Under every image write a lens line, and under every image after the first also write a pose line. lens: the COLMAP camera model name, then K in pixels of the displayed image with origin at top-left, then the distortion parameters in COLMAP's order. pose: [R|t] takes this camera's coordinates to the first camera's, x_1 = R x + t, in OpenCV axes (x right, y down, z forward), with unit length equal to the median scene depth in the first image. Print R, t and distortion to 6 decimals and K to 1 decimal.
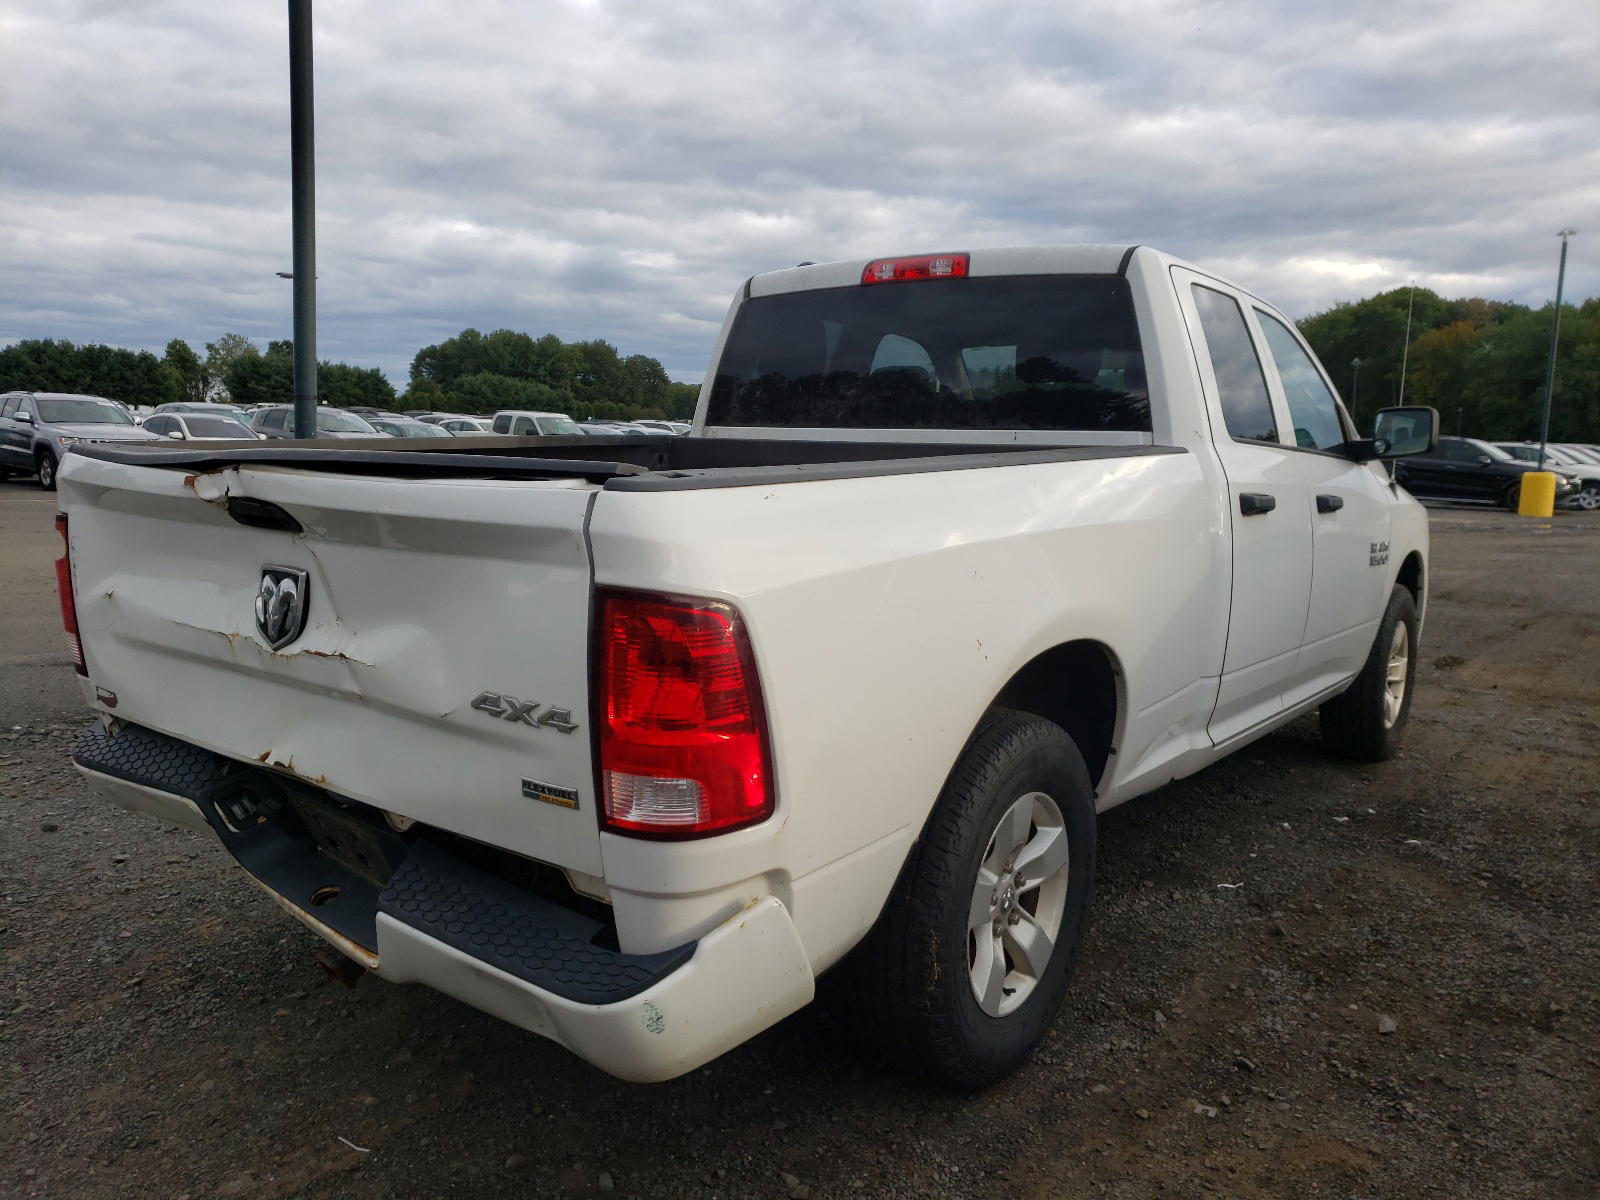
lens RADIAL K [[1291.5, 0, 800.9], [0, 1291.5, 602.6], [0, 0, 1]] dist [0.033435, -0.010839]
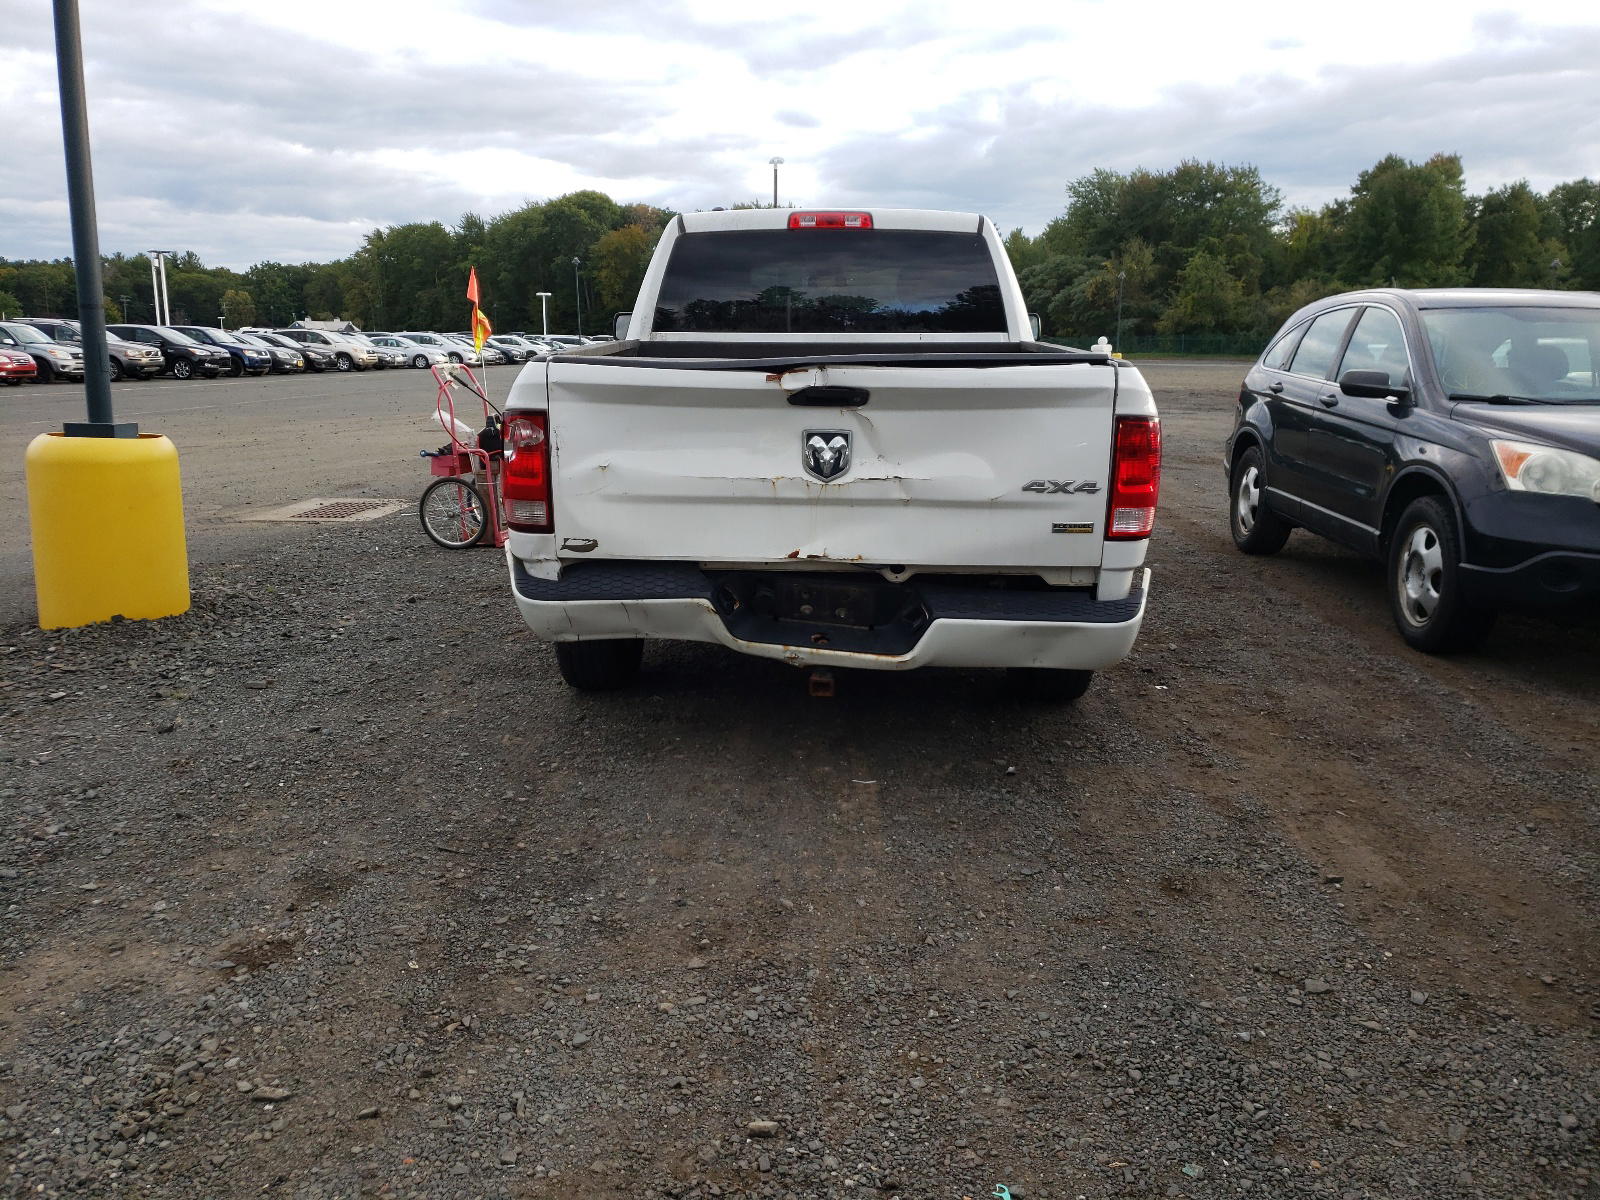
lens RADIAL K [[1291.5, 0, 794.0], [0, 1291.5, 600.9], [0, 0, 1]] dist [0.033435, -0.010839]
pose [[0.803996, -0.139104, 0.578135, -0.940103], [0.092453, 0.989672, 0.109550, 0.002308], [-0.587403, -0.034627, 0.808553, -0.186704]]
